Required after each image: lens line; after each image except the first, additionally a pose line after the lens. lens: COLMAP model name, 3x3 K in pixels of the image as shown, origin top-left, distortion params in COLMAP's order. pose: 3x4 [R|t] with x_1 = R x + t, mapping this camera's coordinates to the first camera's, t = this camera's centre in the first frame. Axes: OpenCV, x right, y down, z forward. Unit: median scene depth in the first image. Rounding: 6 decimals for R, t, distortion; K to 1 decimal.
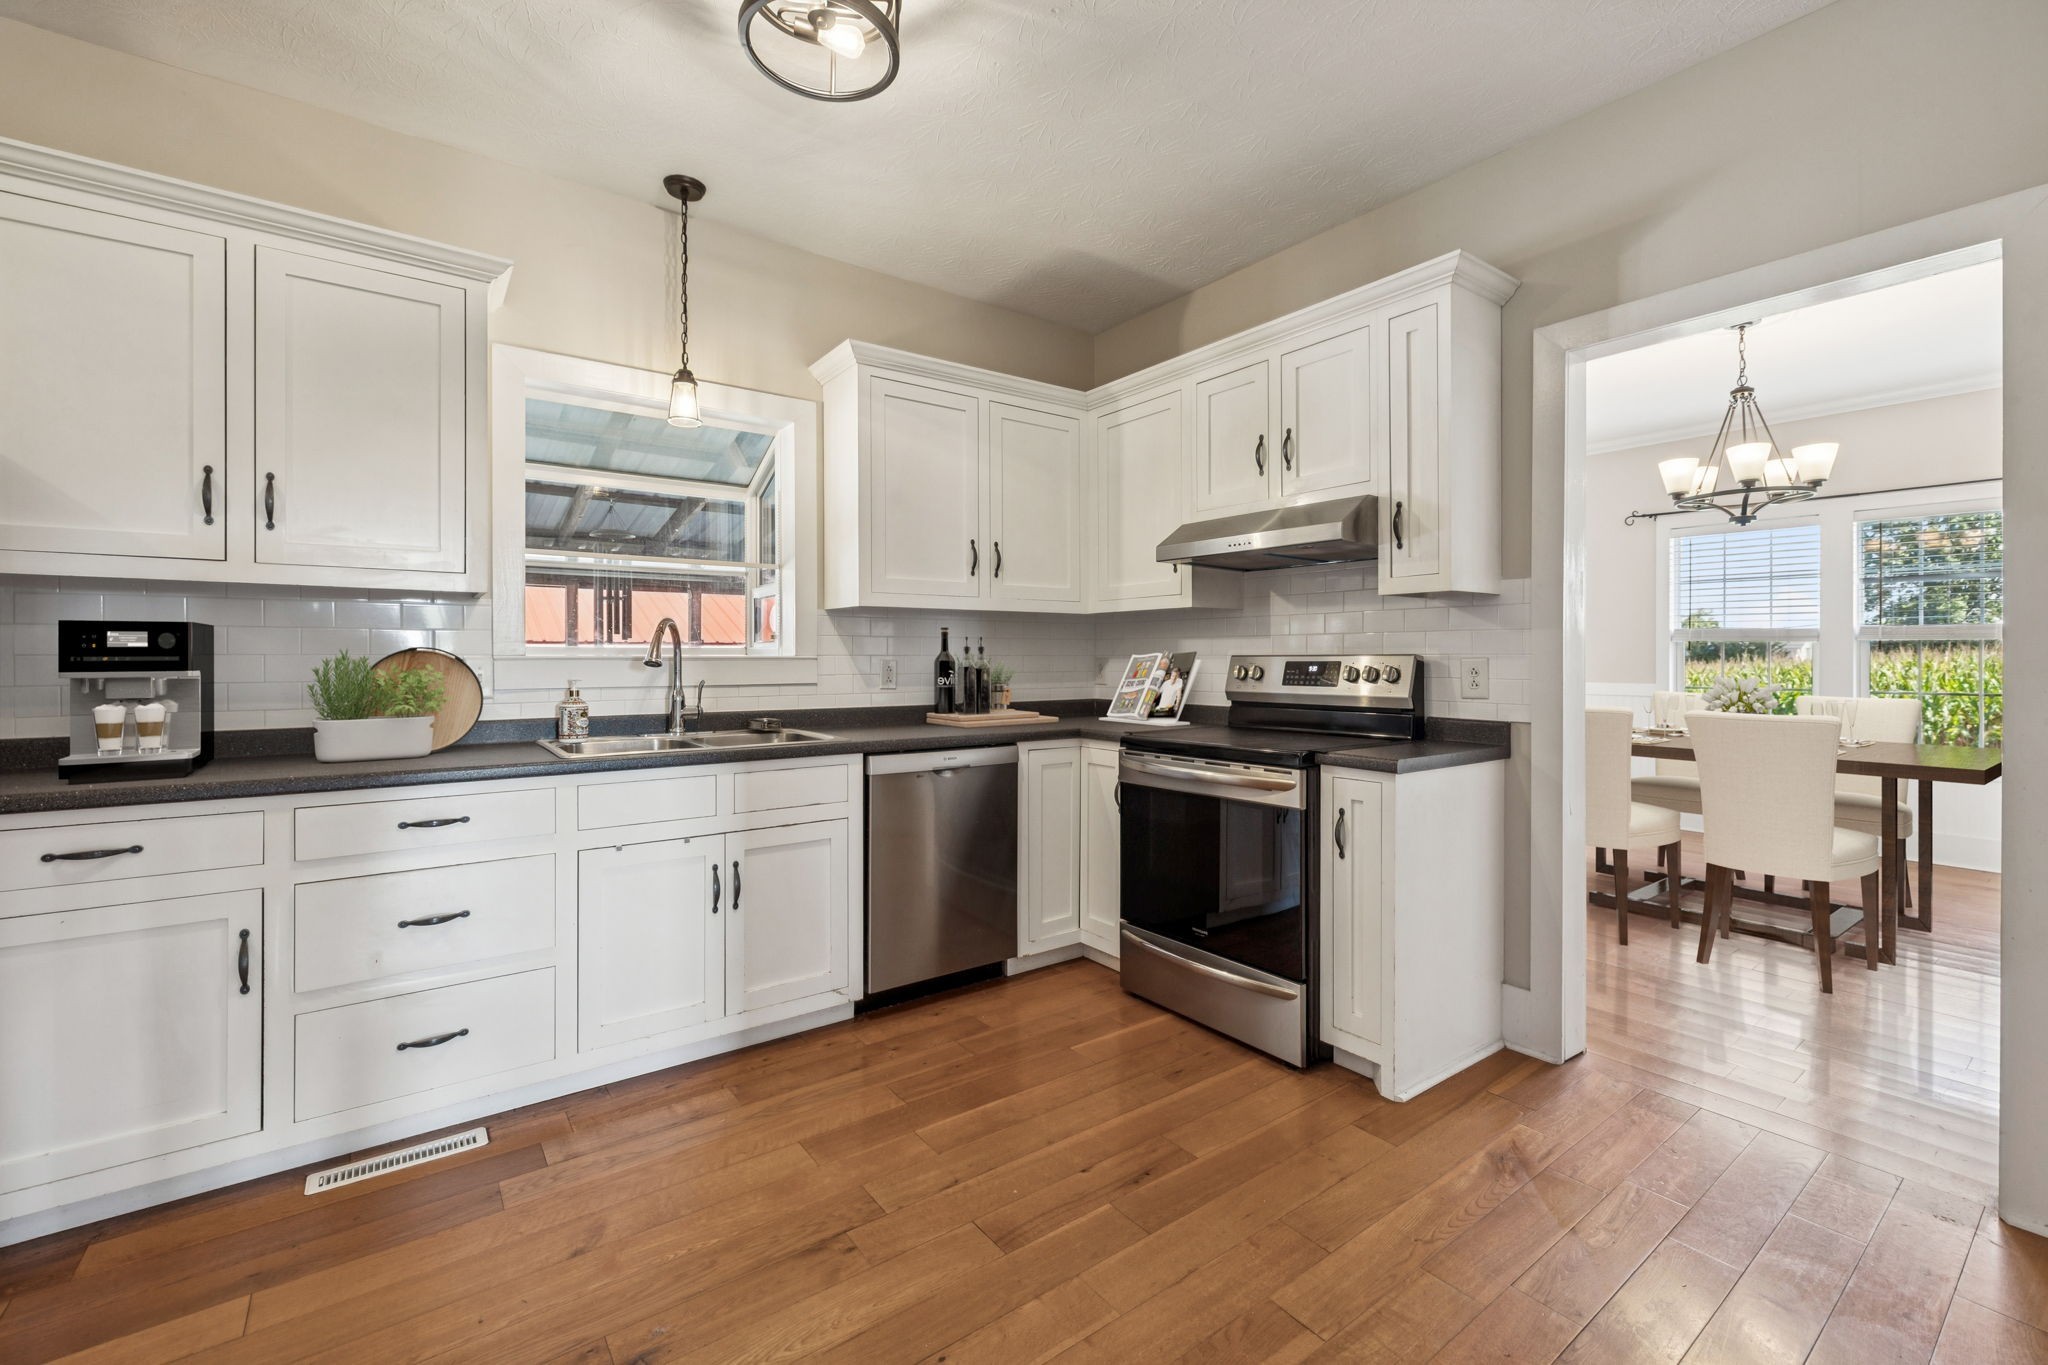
lens RADIAL K [[862.0, 0, 1022.7], [0, 862.0, 653.2], [0, 0, 1]] dist [-0.004563, -0.000066]
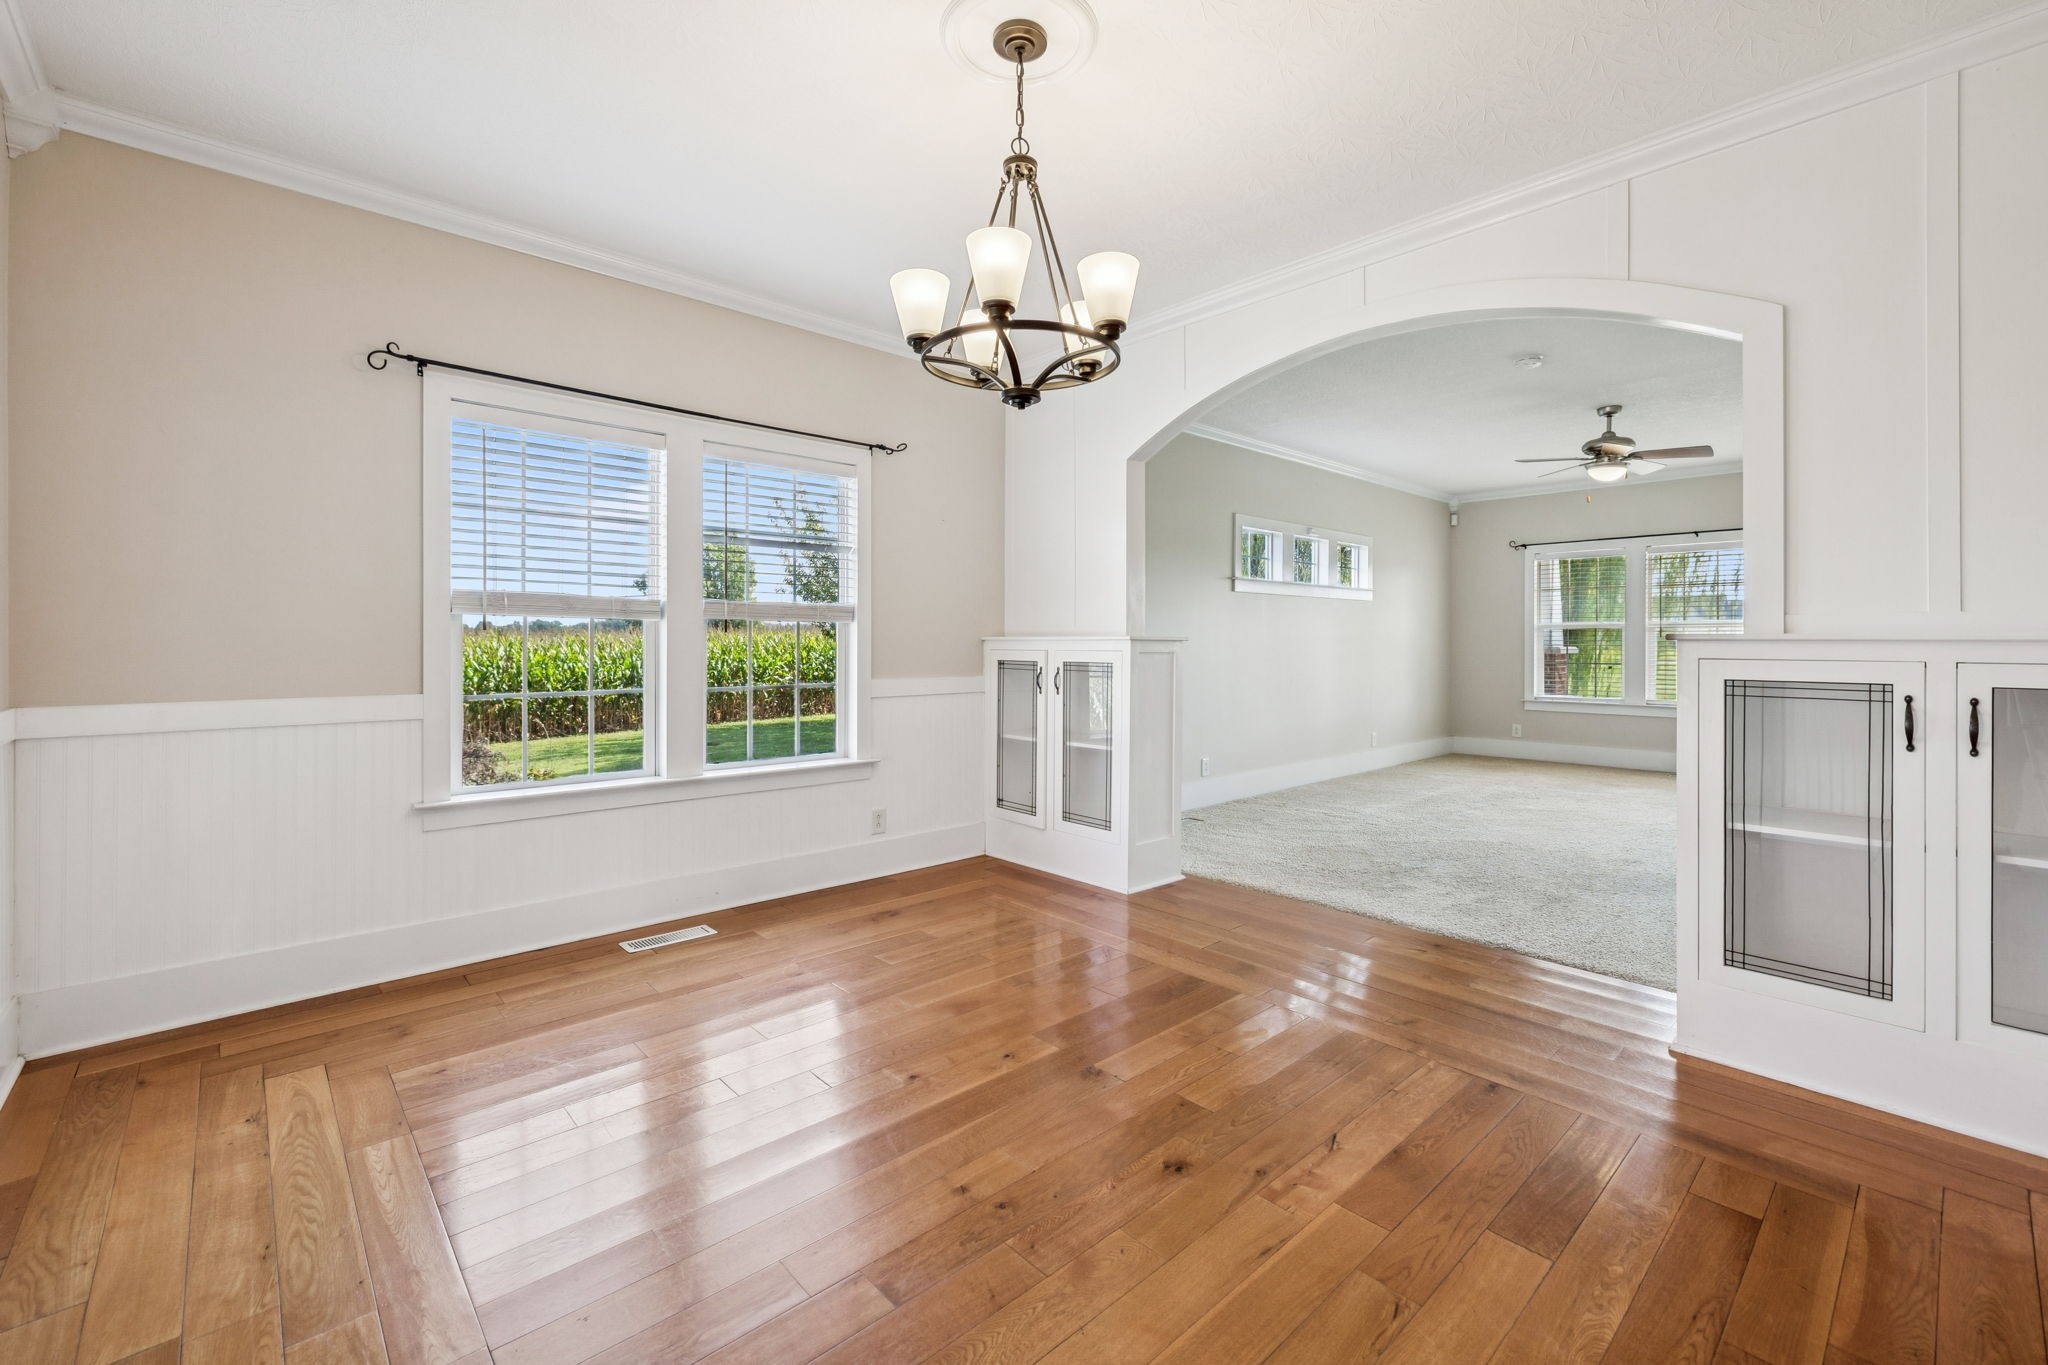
lens RADIAL K [[867.0, 0, 1033.4], [0, 867.0, 647.3], [0, 0, 1]] dist [0.002324, 0.000067]
pose [[-0.111635, -0.006883, 0.993725, 0.404459], [-0.009565, 0.999937, 0.005852, 0.001501], [-0.993703, -0.008851, -0.111694, 1.507429]]
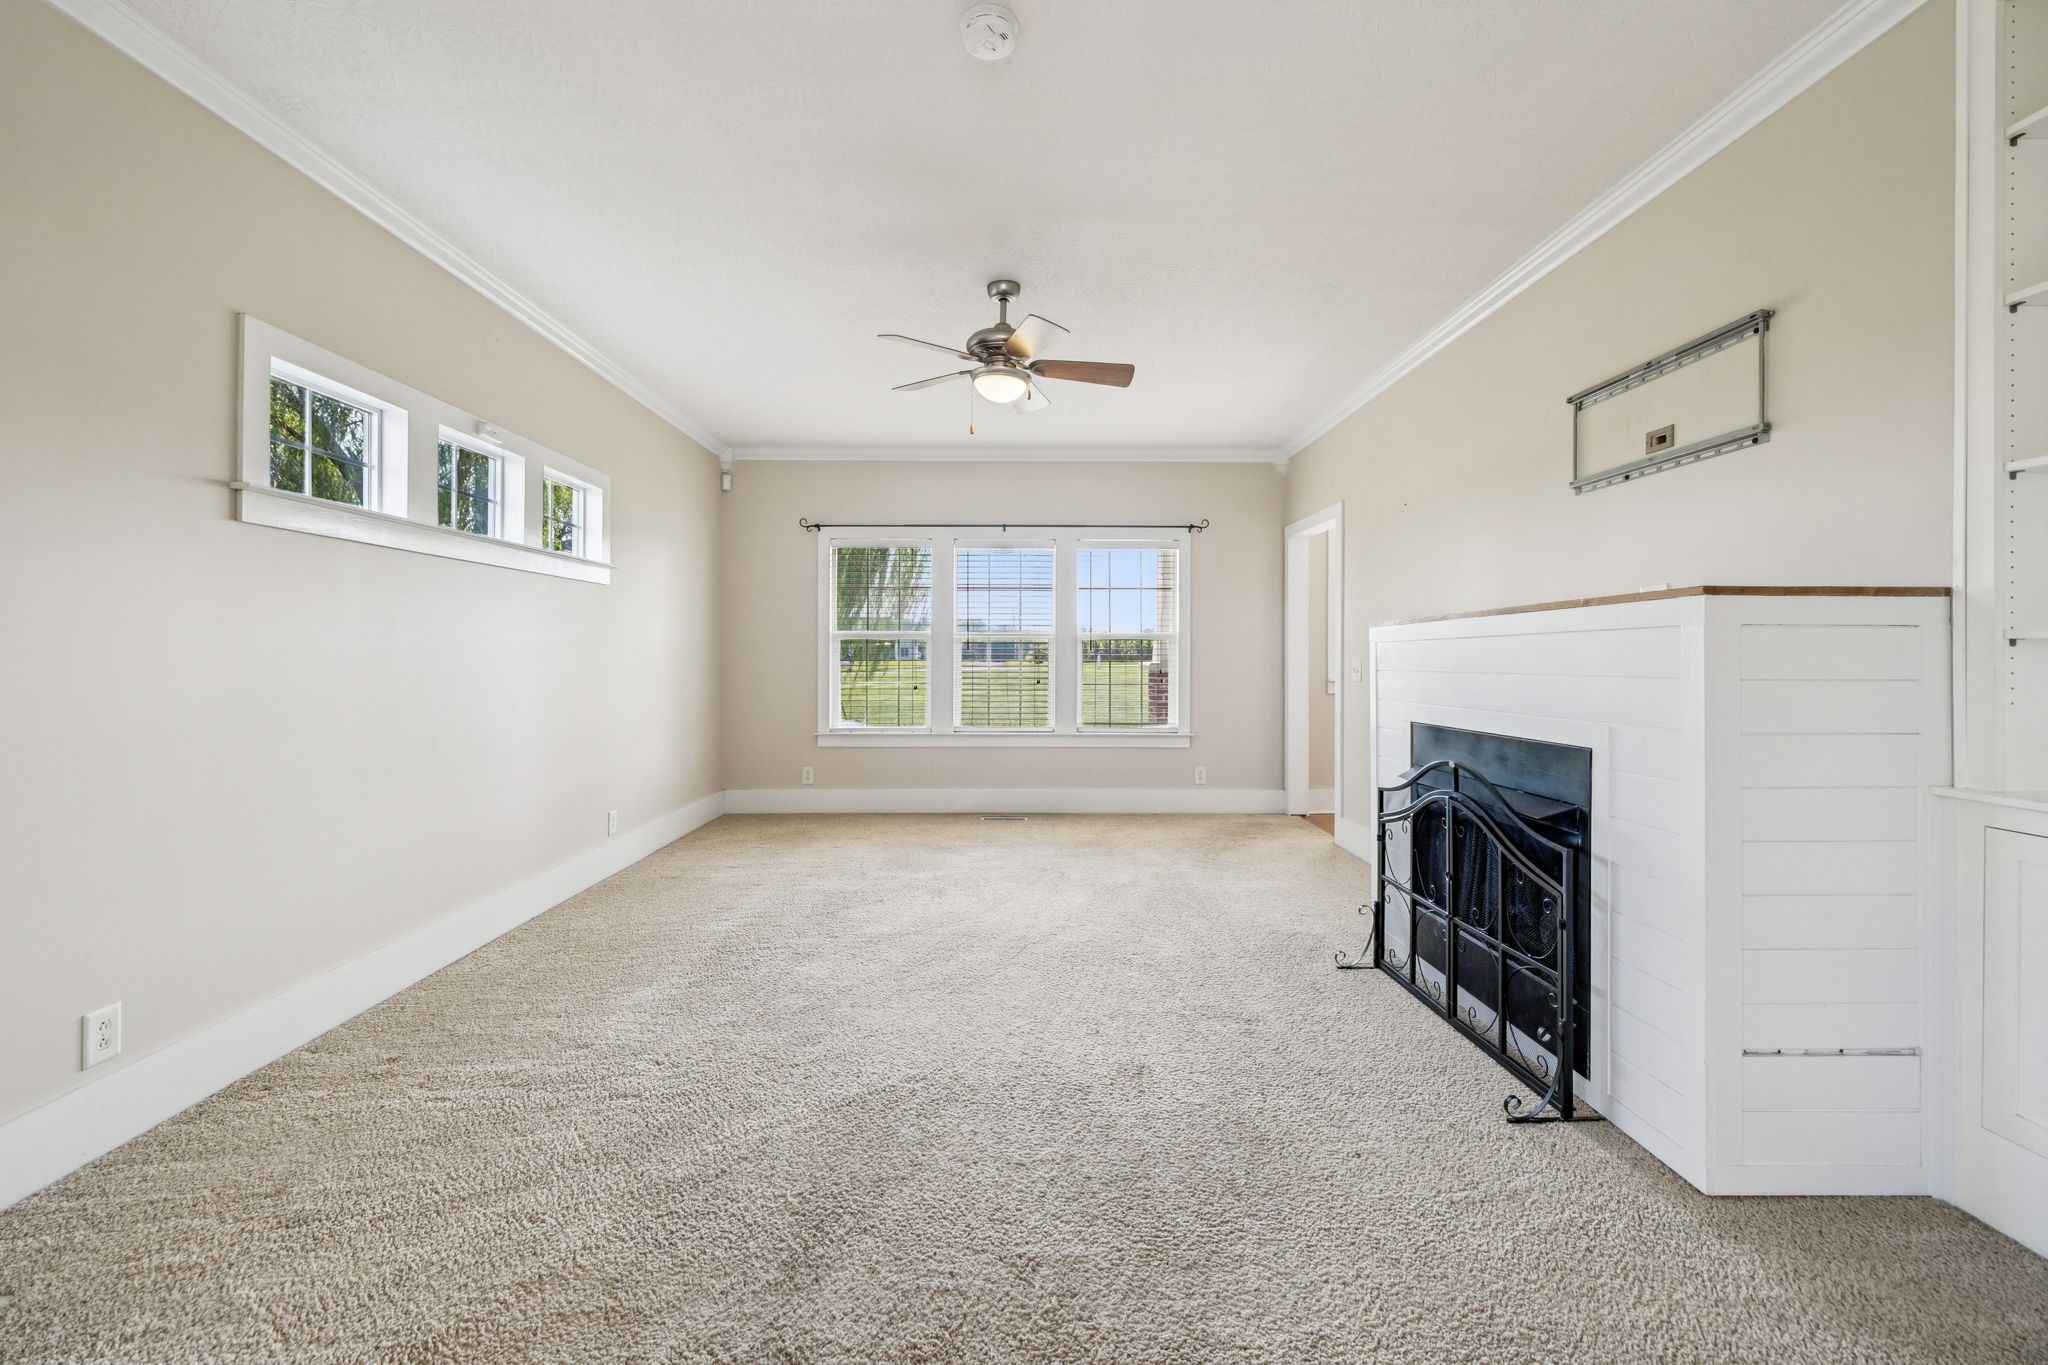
lens RADIAL K [[862.0, 0, 1022.7], [0, 862.0, 653.2], [0, 0, 1]] dist [-0.004563, -0.000066]
pose [[-0.811573, 0.001256, 0.584250, 1.522352], [-0.005442, 0.999938, -0.009710, -0.003883], [-0.584226, -0.011060, -0.811516, 0.952187]]
